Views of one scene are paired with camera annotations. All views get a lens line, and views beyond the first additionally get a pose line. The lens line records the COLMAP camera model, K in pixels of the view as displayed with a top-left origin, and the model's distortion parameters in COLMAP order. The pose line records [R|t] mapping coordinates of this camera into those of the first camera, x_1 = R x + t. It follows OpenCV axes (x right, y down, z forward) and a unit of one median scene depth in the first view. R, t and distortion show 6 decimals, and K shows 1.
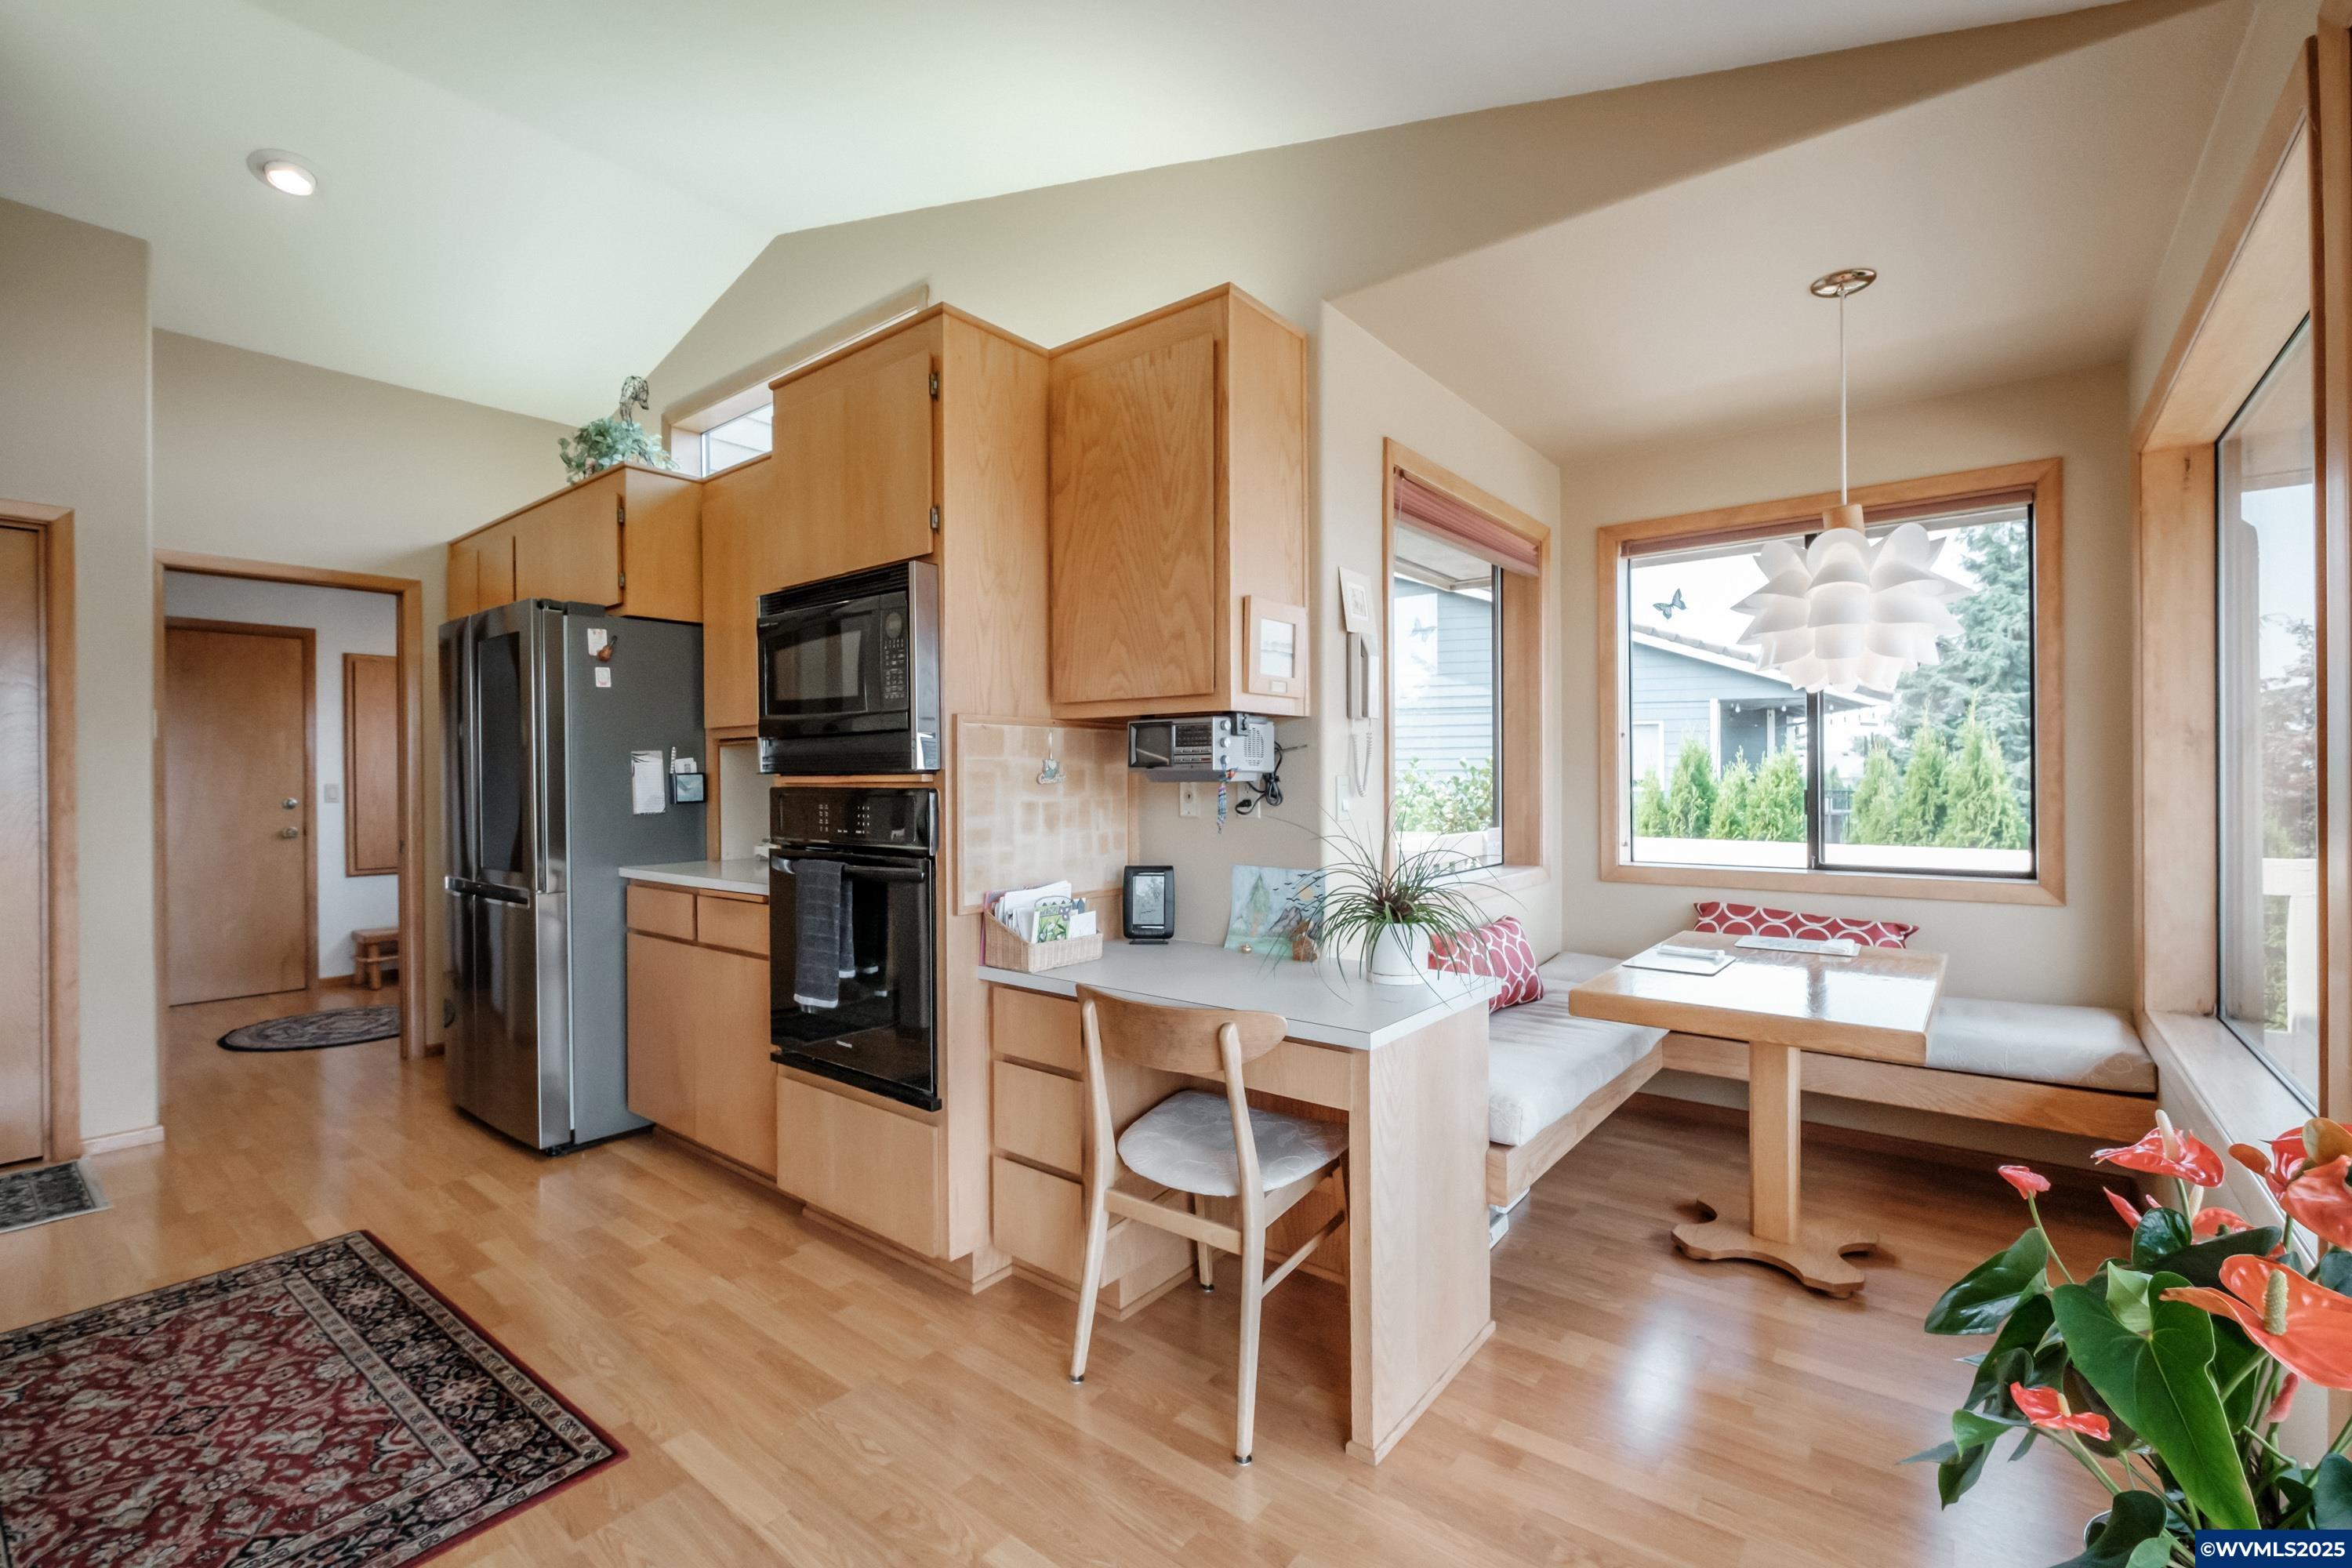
lens RADIAL K [[1022.3, 0, 1176.5], [0, 1022.3, 782.4], [0, 0, 1]] dist [-0.014389, 0.001144]
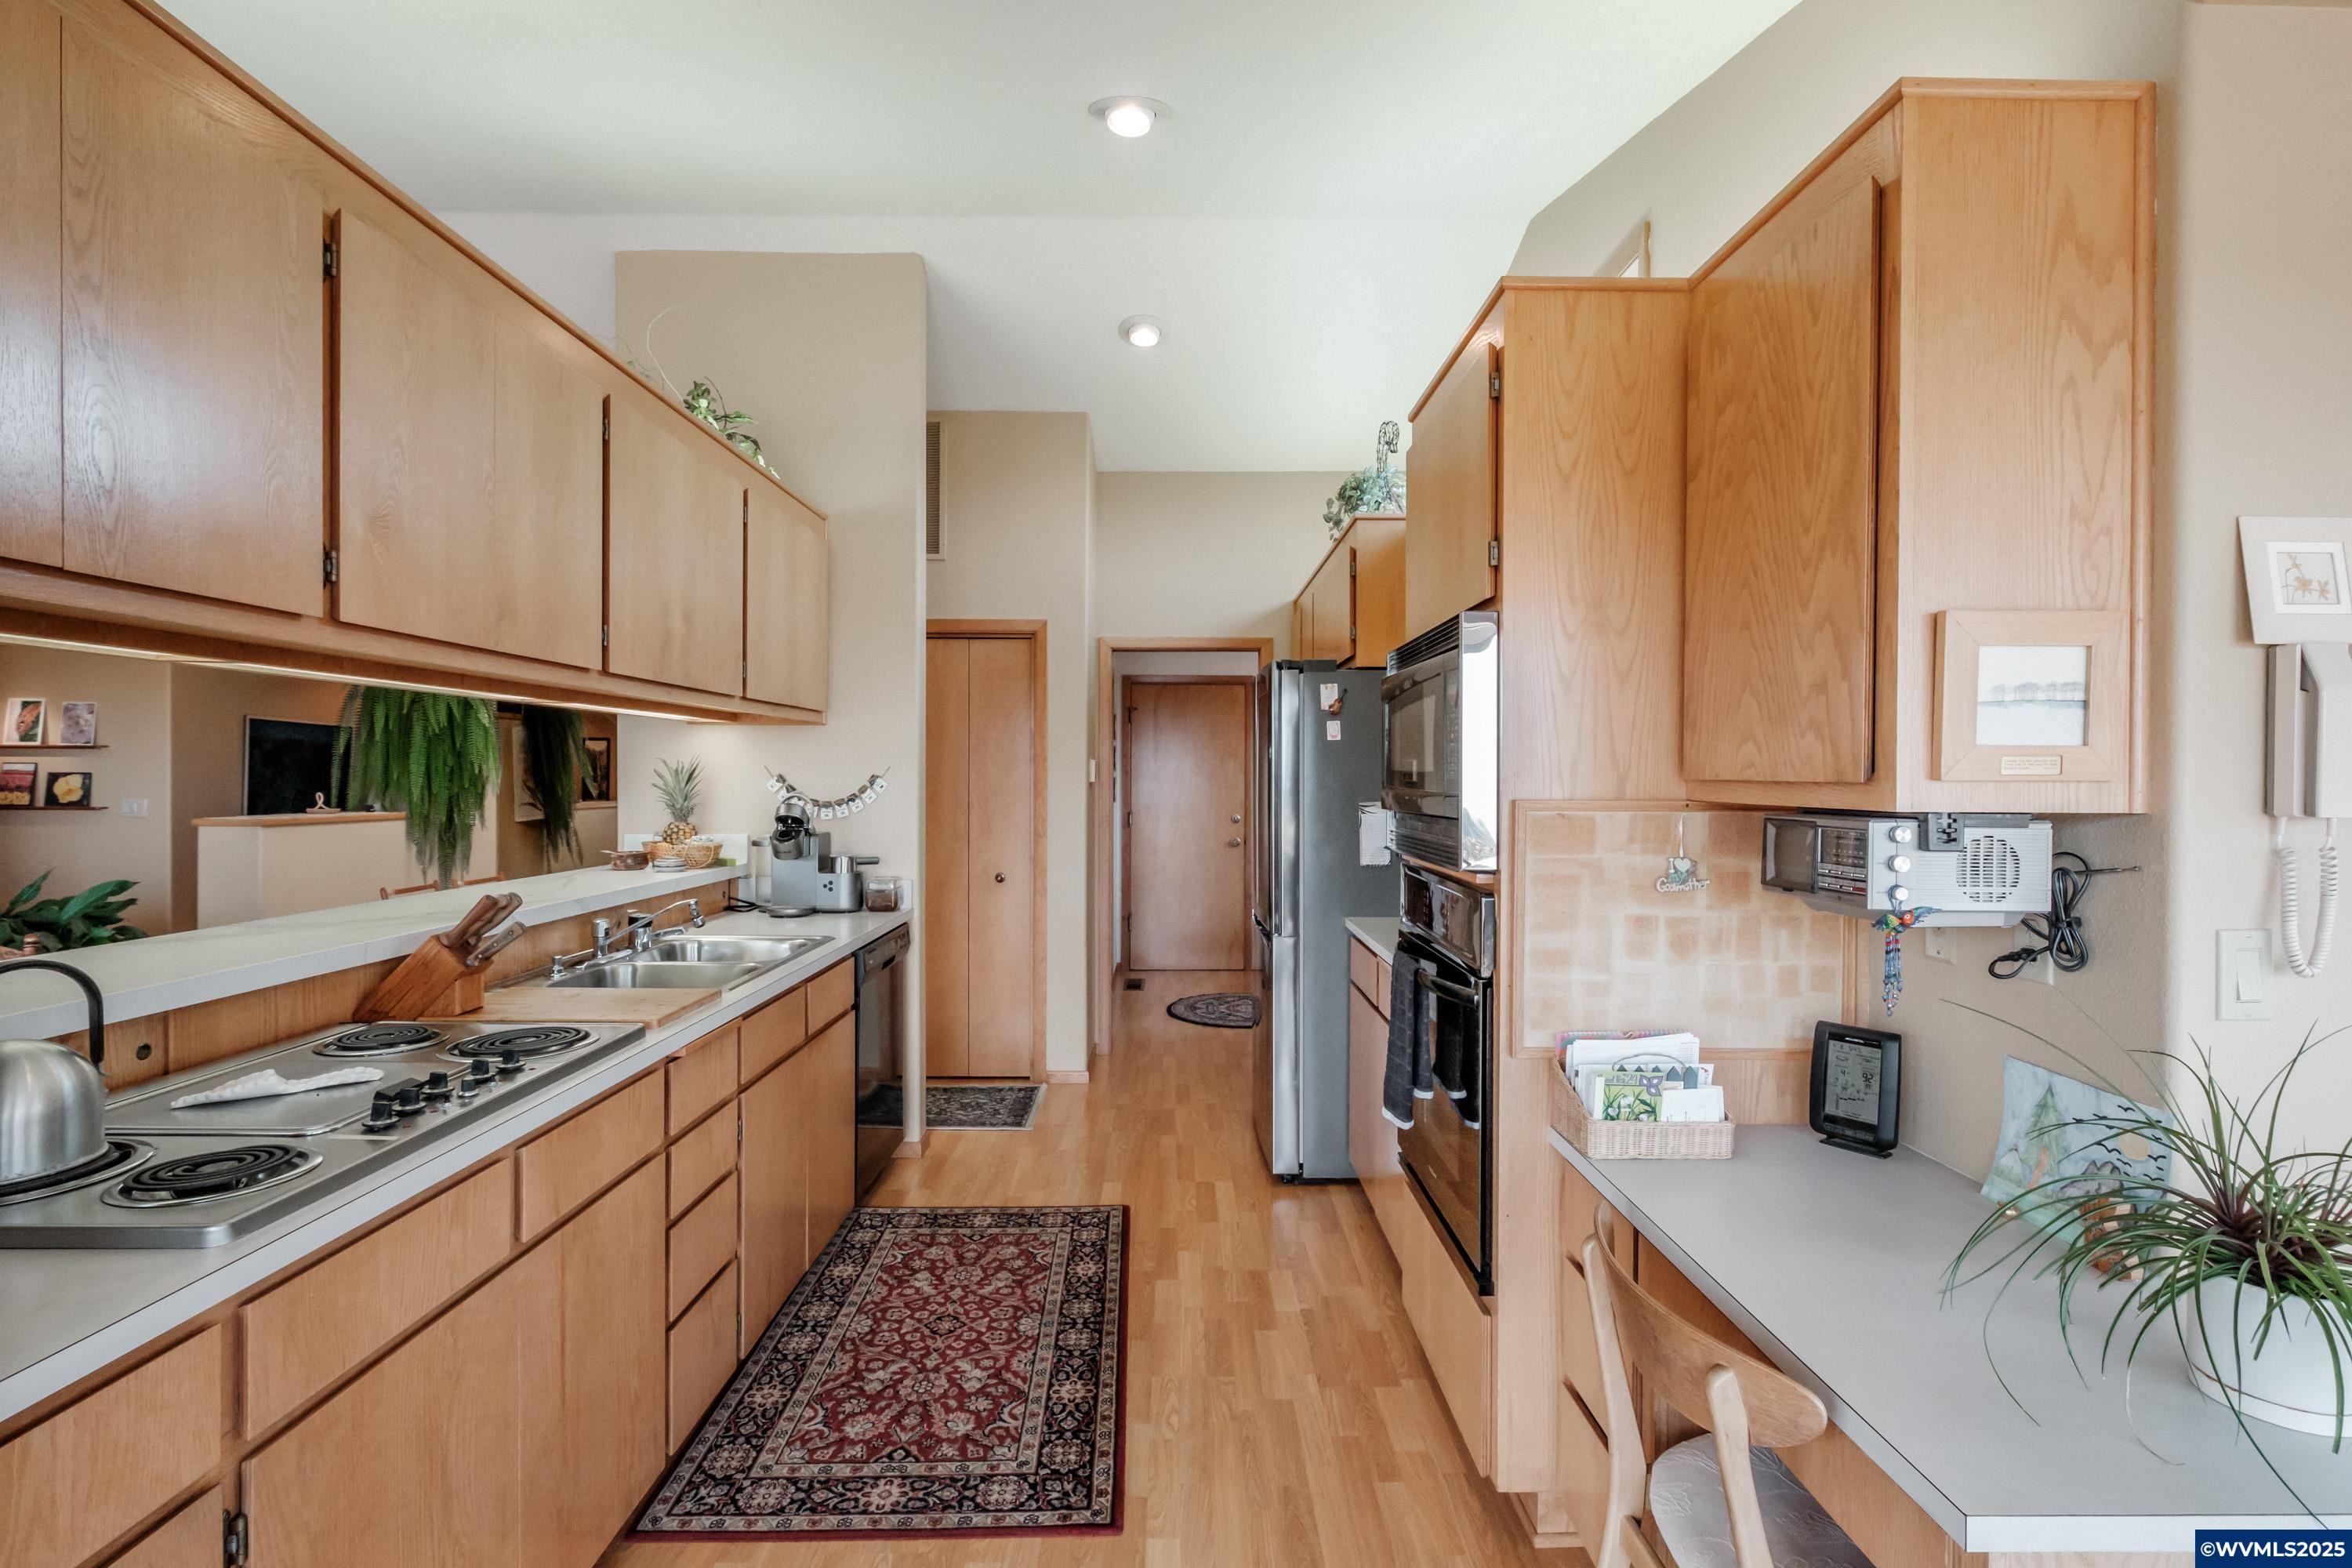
lens RADIAL K [[1081.7, 0, 1177.5], [0, 1081.7, 785.5], [0, 0, 1]] dist [-0.002986, -0.000183]
pose [[0.627773, 0.015814, -0.778235, 0.257530], [-0.009605, 0.999875, 0.012570, -0.083647], [0.778337, -0.000416, 0.627847, 0.270388]]
